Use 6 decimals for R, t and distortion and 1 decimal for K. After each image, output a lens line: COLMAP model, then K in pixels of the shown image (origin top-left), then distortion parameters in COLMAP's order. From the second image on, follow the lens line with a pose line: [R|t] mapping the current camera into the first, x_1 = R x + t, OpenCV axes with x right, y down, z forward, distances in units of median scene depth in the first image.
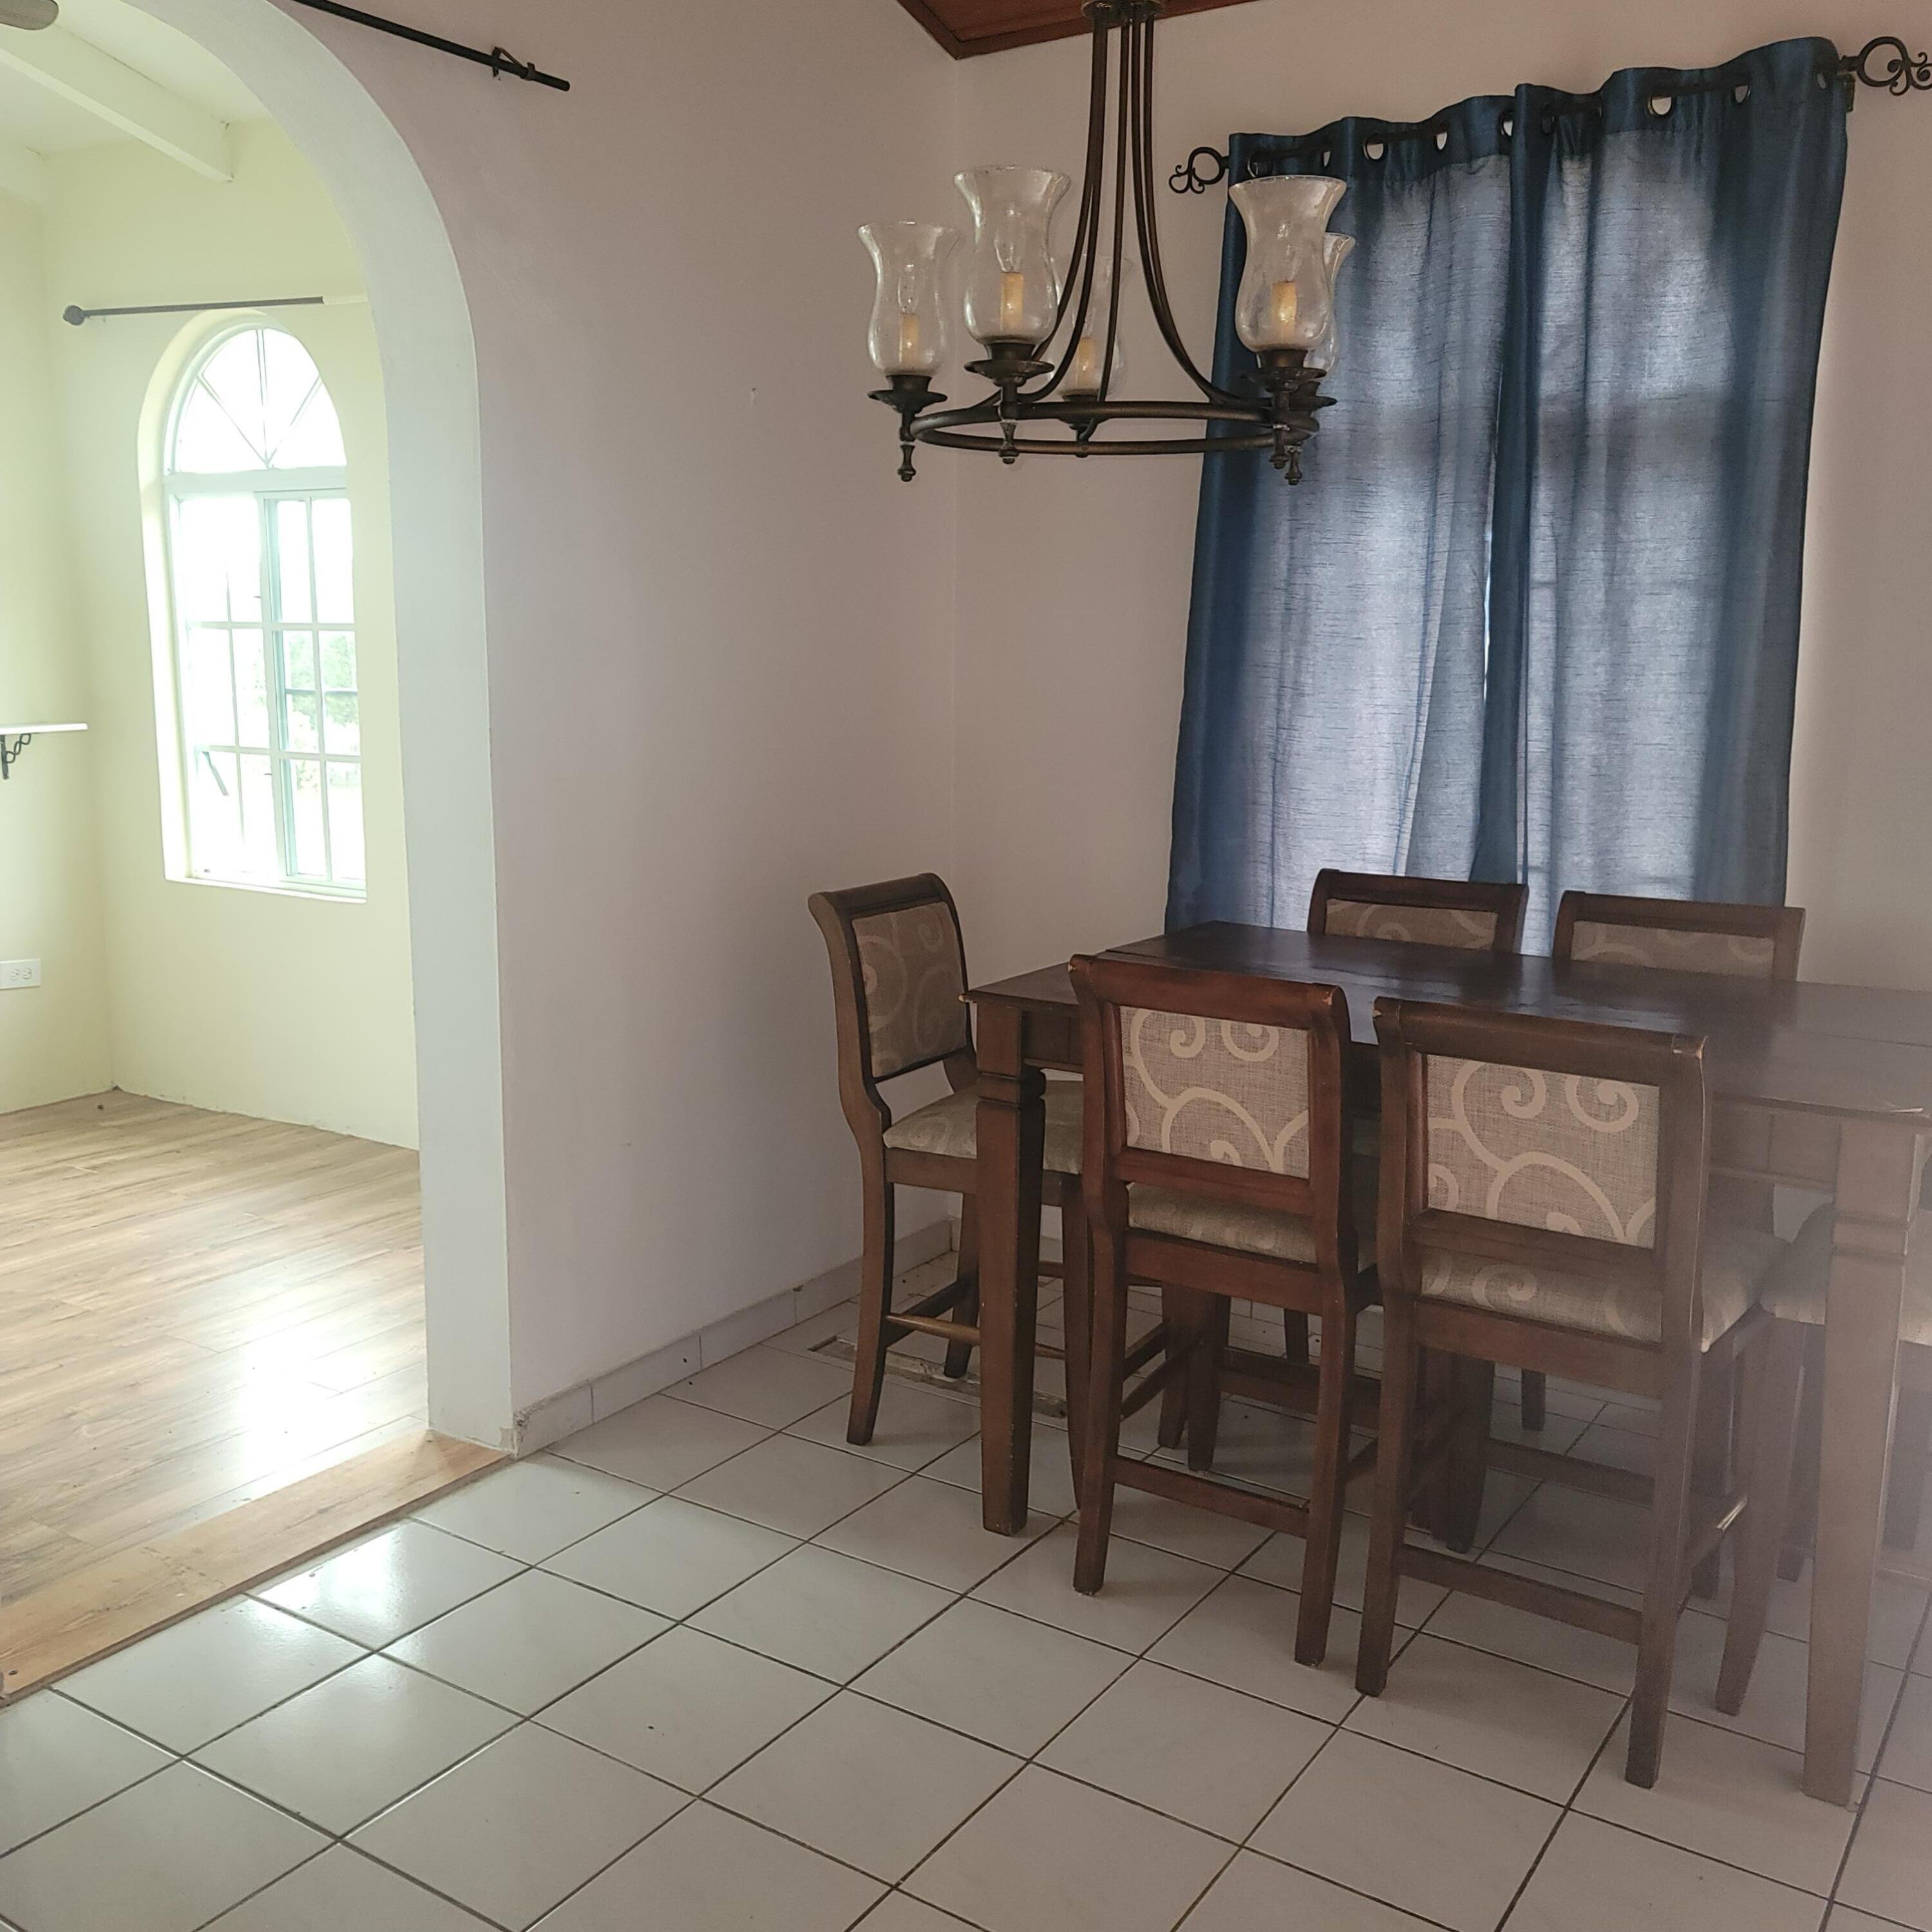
lens RADIAL K [[1887.0, 0, 966.0], [0, 1887.0, 966.0], [0, 0, 1]] dist [0.061421, -0.034267]
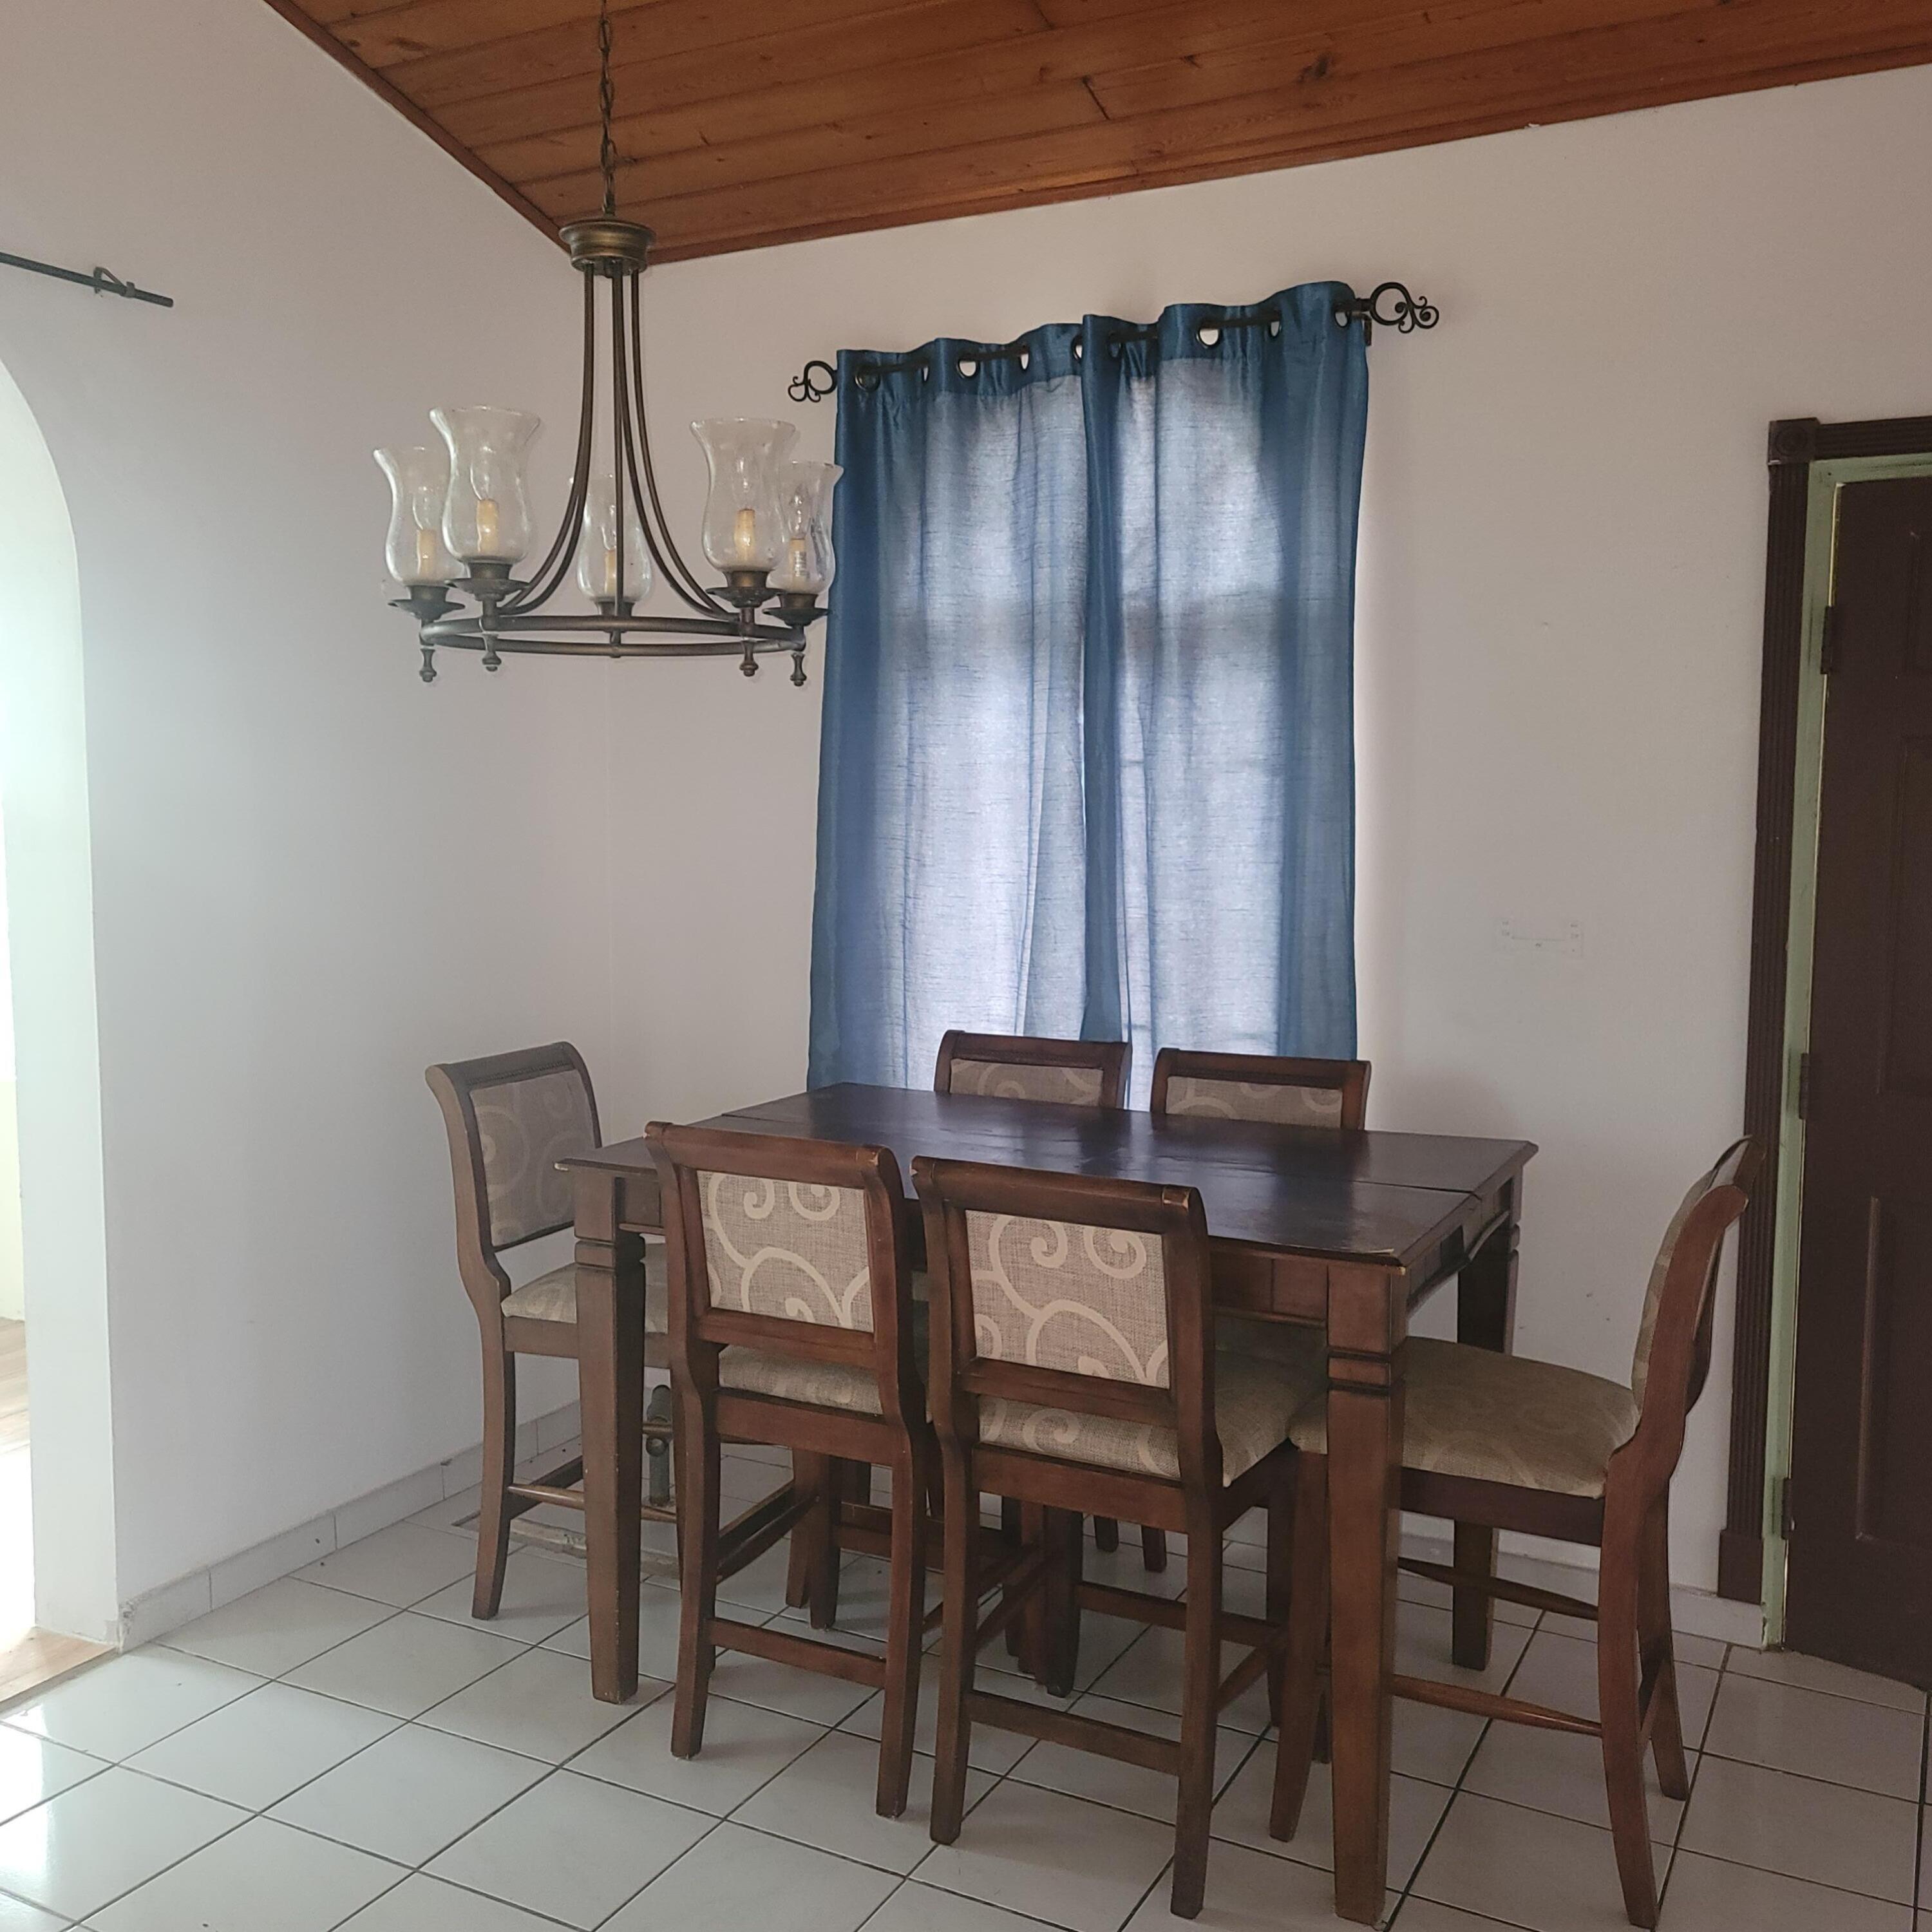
lens RADIAL K [[1905.5, 0, 966.0], [0, 1905.5, 966.0], [0, 0, 1]] dist [0.087518, -0.103964]
pose [[0.996306, -0.016542, 0.084262, 0.120410], [0.023213, 0.996619, -0.078810, -0.003899], [-0.082673, 0.080475, 0.993322, -0.055191]]
